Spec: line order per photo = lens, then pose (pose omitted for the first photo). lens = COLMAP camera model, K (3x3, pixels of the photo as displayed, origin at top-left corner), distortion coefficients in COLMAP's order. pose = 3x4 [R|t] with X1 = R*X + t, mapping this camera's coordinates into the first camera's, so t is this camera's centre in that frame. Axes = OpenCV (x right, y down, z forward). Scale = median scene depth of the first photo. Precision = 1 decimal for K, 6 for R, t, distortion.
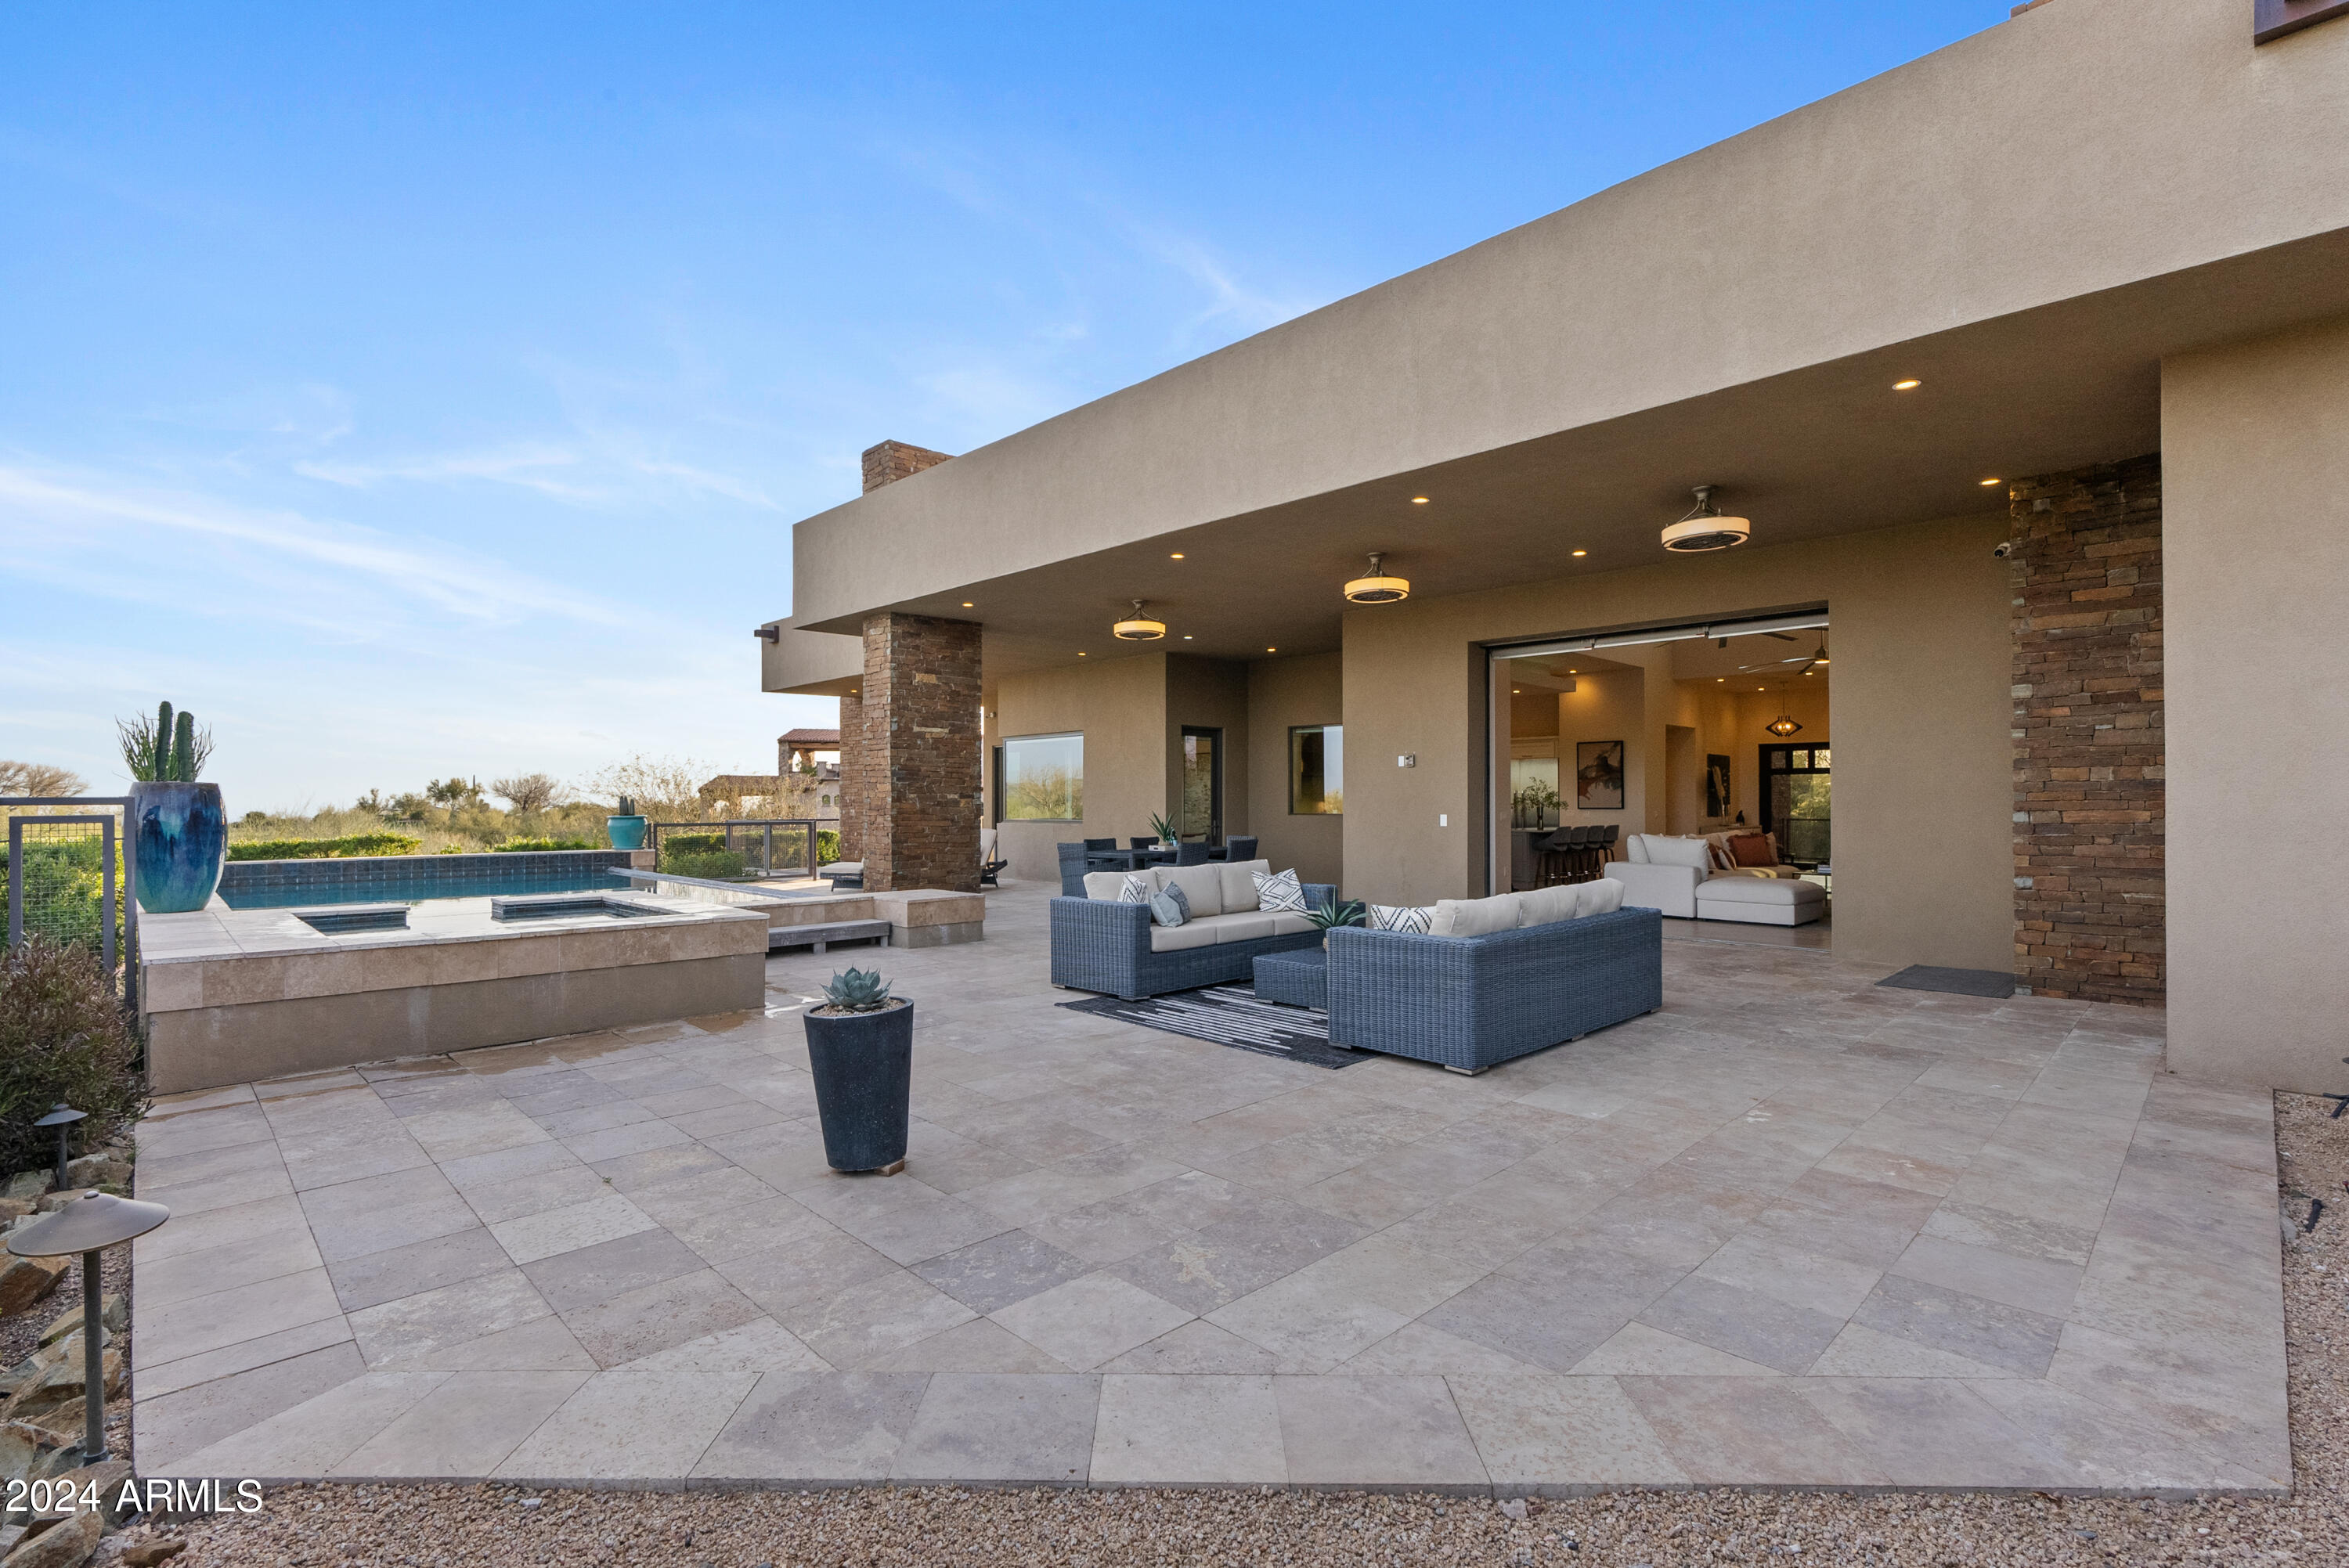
lens RADIAL K [[1071.7, 0, 1174.5], [0, 1071.7, 784.0], [0, 0, 1]] dist [-0.003495, 0.000706]
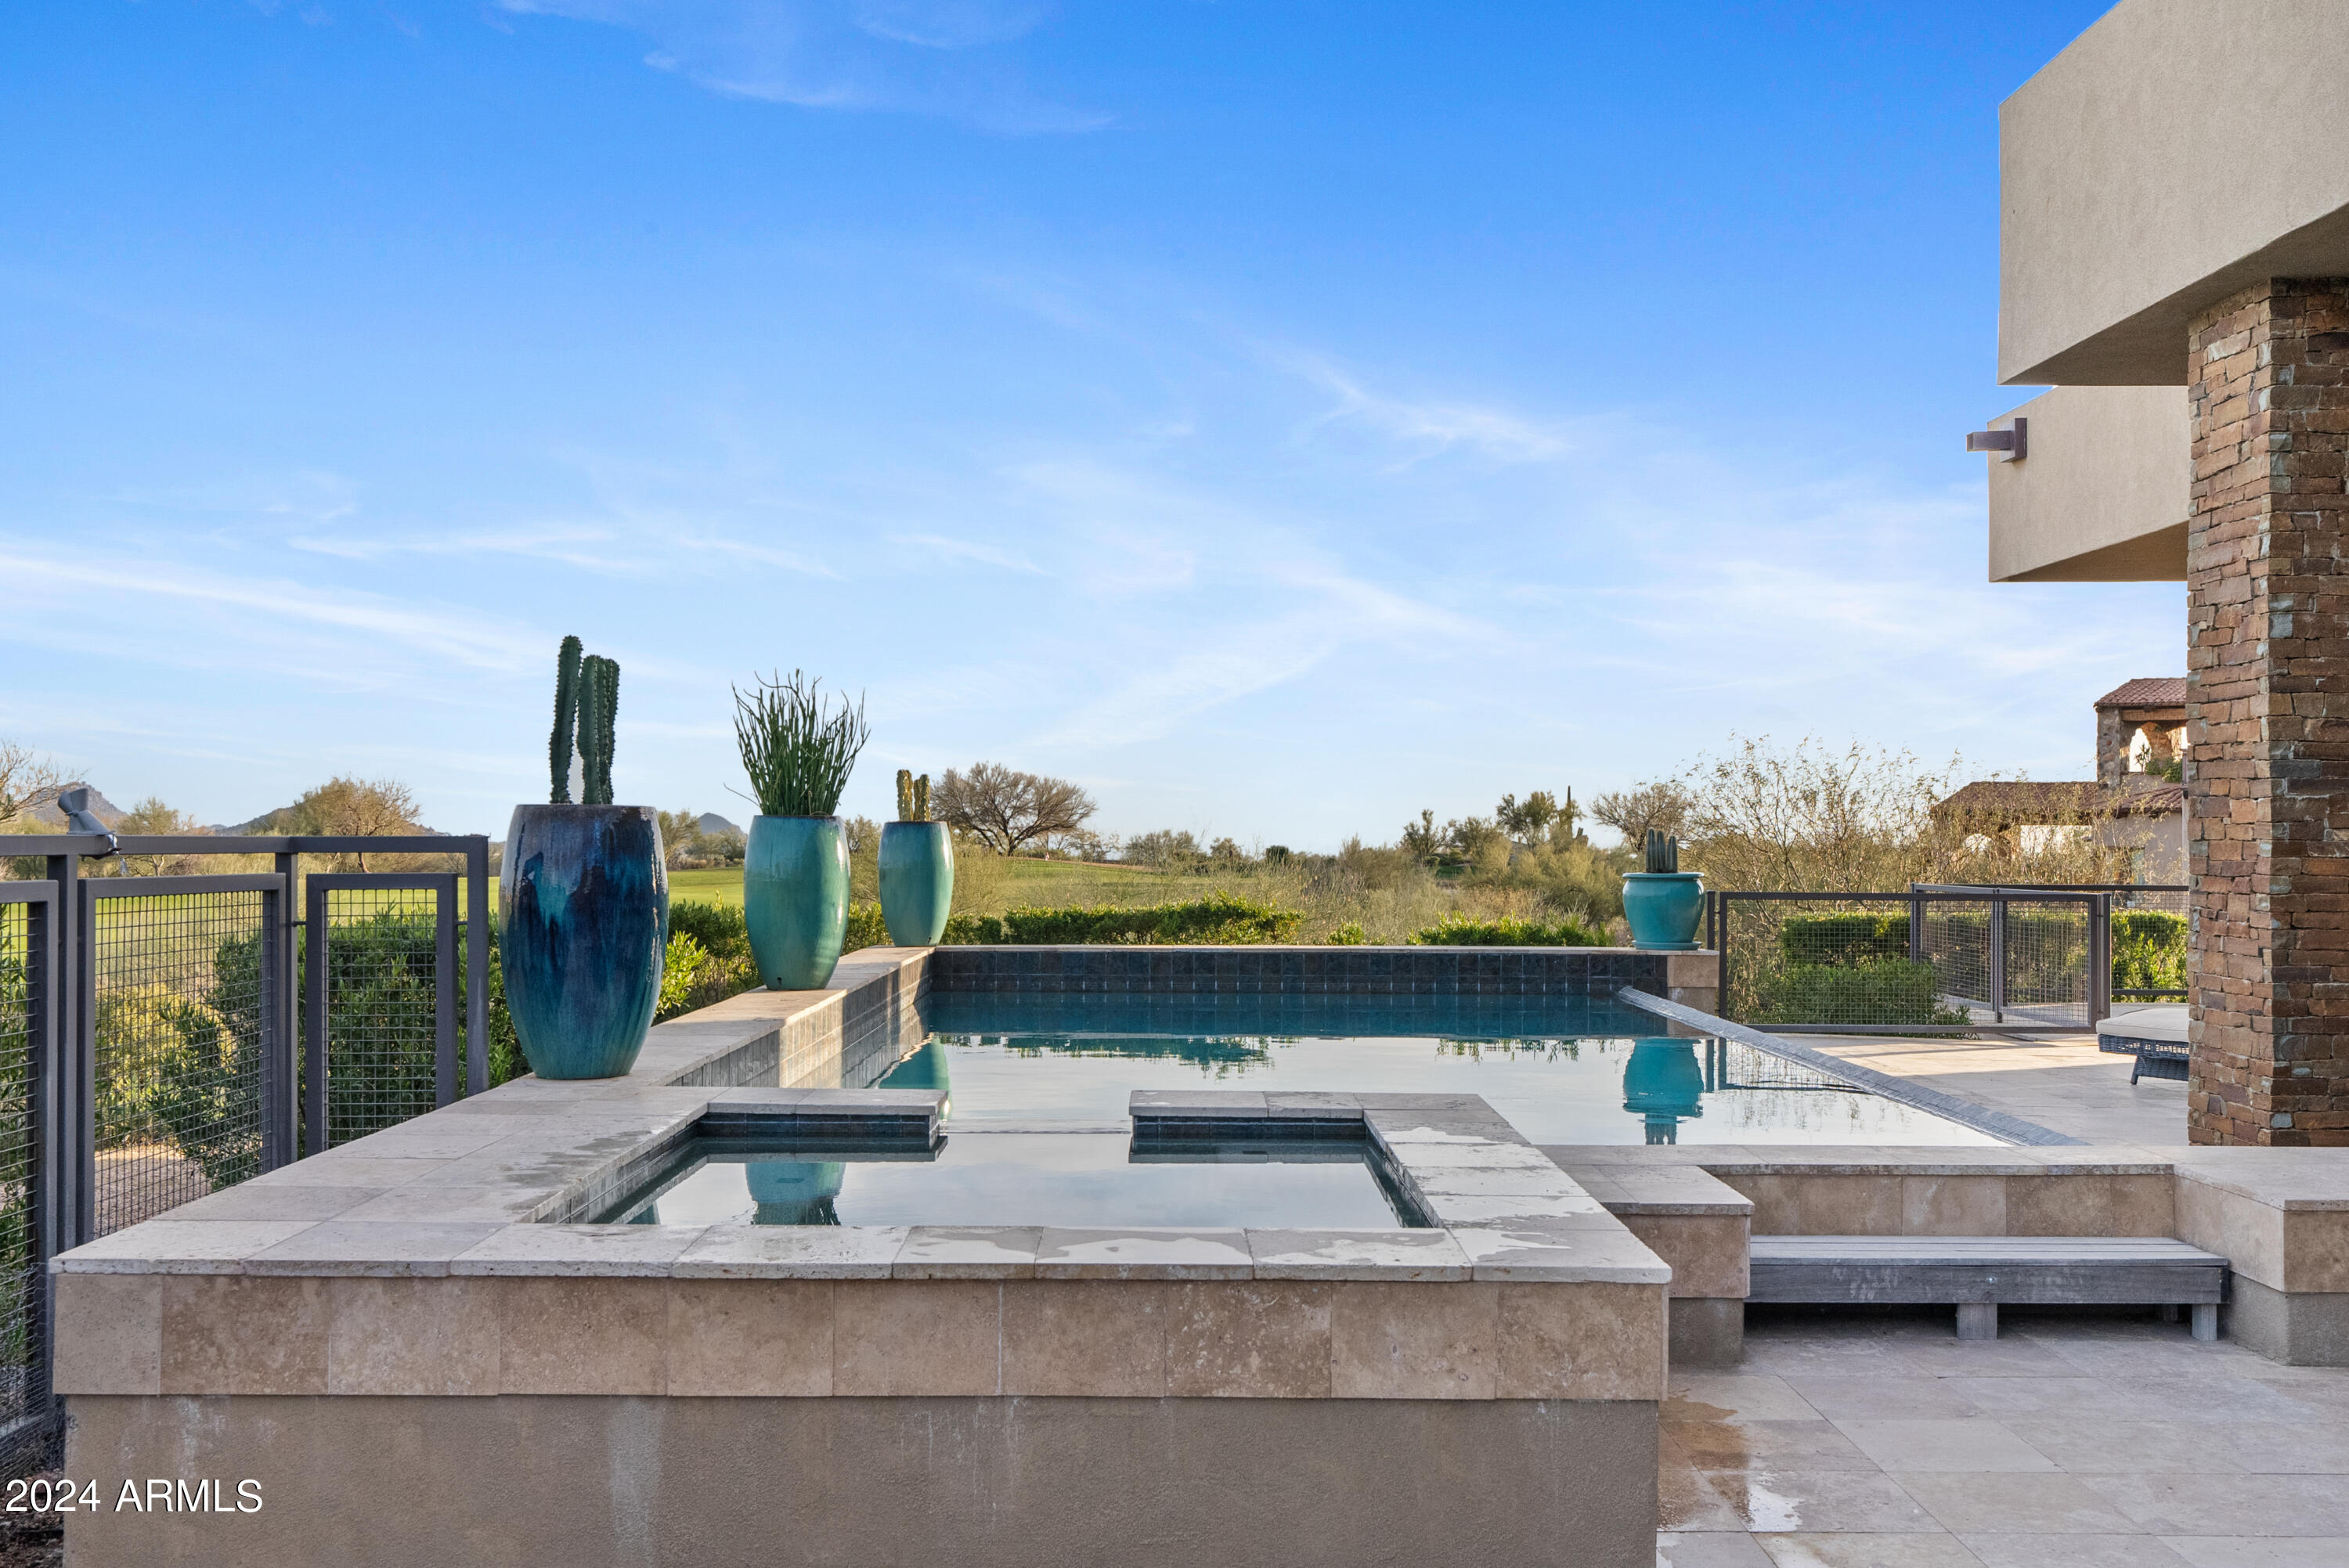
lens RADIAL K [[2154.4, 0, 1174.8], [0, 2154.4, 819.3], [0, 0, 1]] dist [0.009998, 0.006856]
pose [[0.719509, 0.001894, -0.694481, -0.038170], [0.004514, 0.999962, 0.007403, -0.000458], [0.694469, -0.008462, 0.719473, 0.242169]]
